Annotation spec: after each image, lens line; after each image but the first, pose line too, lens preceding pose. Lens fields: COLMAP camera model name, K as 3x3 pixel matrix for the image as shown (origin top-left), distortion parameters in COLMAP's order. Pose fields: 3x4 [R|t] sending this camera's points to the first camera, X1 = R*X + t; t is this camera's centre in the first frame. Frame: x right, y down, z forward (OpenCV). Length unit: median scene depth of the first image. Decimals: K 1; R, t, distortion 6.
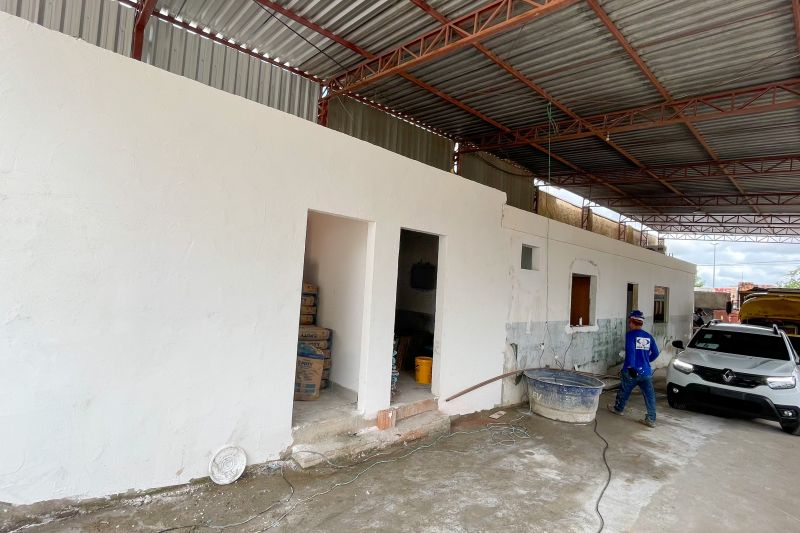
lens RADIAL K [[384.3, 0, 400.0], [0, 384.3, 266.5], [0, 0, 1]] dist [-0.002213, -0.000214]
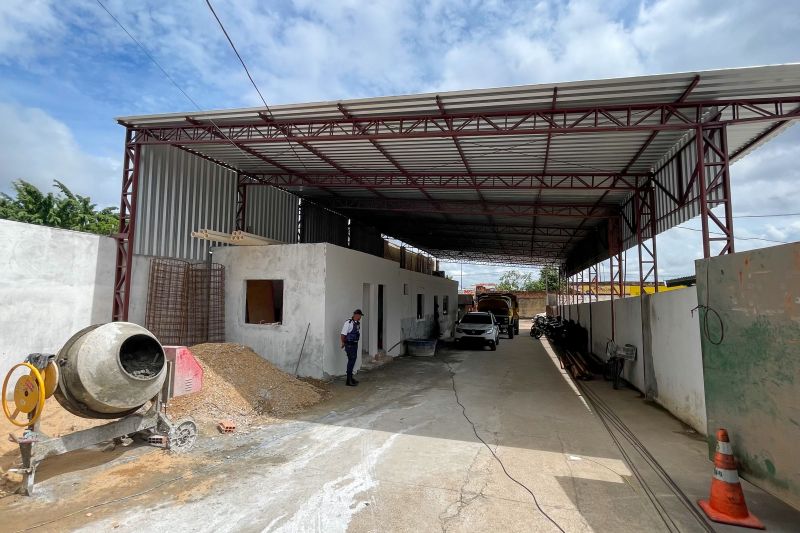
lens RADIAL K [[384.3, 0, 400.0], [0, 384.3, 266.5], [0, 0, 1]] dist [-0.002213, -0.000214]
pose [[0.862752, -0.013171, 0.505456, -0.382041], [0.020620, 0.999746, -0.009145, -0.063129], [-0.505207, 0.018313, 0.862804, -0.427658]]
